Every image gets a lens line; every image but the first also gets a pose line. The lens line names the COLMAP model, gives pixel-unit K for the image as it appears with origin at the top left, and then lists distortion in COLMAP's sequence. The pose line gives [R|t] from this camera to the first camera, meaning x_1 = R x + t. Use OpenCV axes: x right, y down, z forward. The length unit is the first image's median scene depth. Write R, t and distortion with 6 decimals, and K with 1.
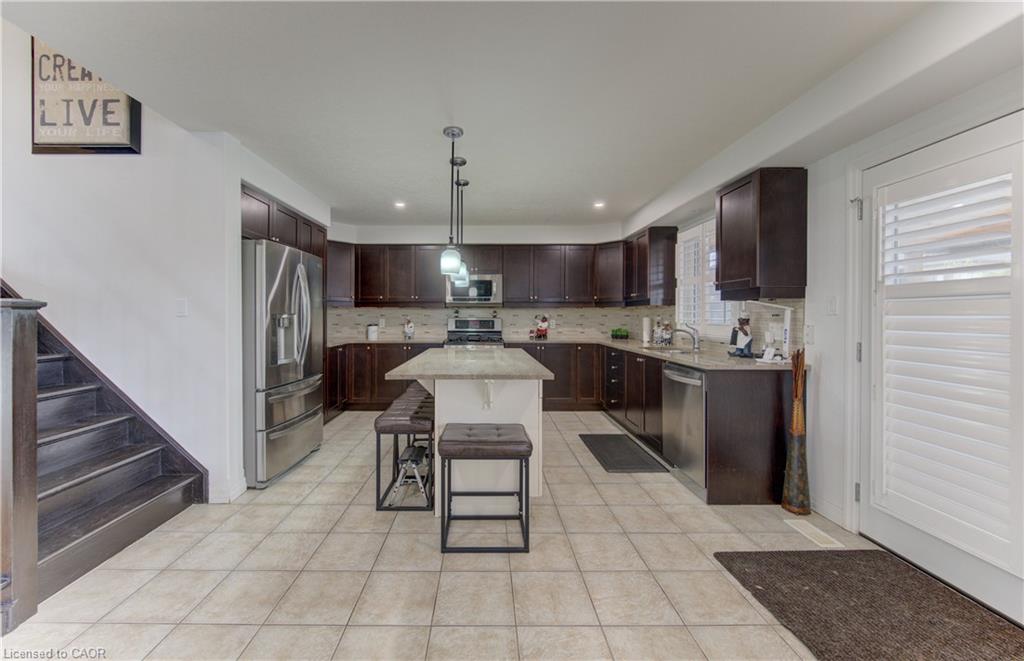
lens RADIAL K [[399.2, 0, 487.5], [0, 399.2, 319.0], [0, 0, 1]] dist [-0.002193, -0.000567]
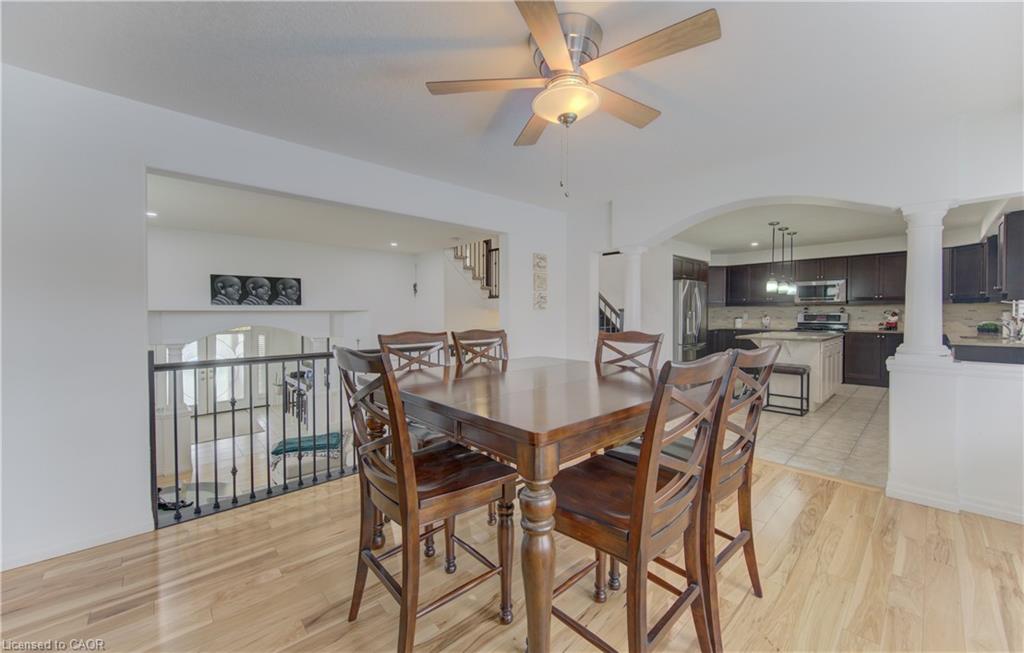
lens RADIAL K [[385.2, 0, 534.0], [0, 385.2, 316.8], [0, 0, 1]] dist [0.000767, 0.000111]
pose [[0.702182, 0.004886, -0.711981, 0.288741], [-0.000777, 0.999981, 0.006095, 0.003762], [0.711997, -0.003727, 0.702173, -0.799974]]
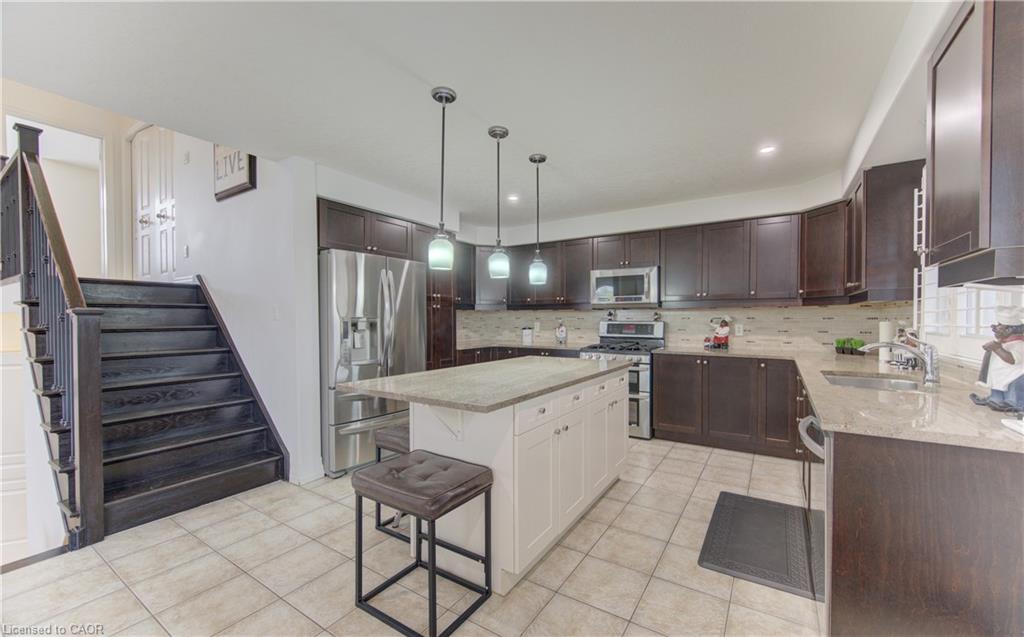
lens RADIAL K [[401.4, 0, 517.9], [0, 401.4, 322.8], [0, 0, 1]] dist [0.001032, 0.000309]
pose [[0.846848, 0.003934, -0.531821, 0.300050], [-0.002385, 0.999991, 0.003600, -0.003066], [0.531830, -0.001780, 0.846849, 0.230379]]
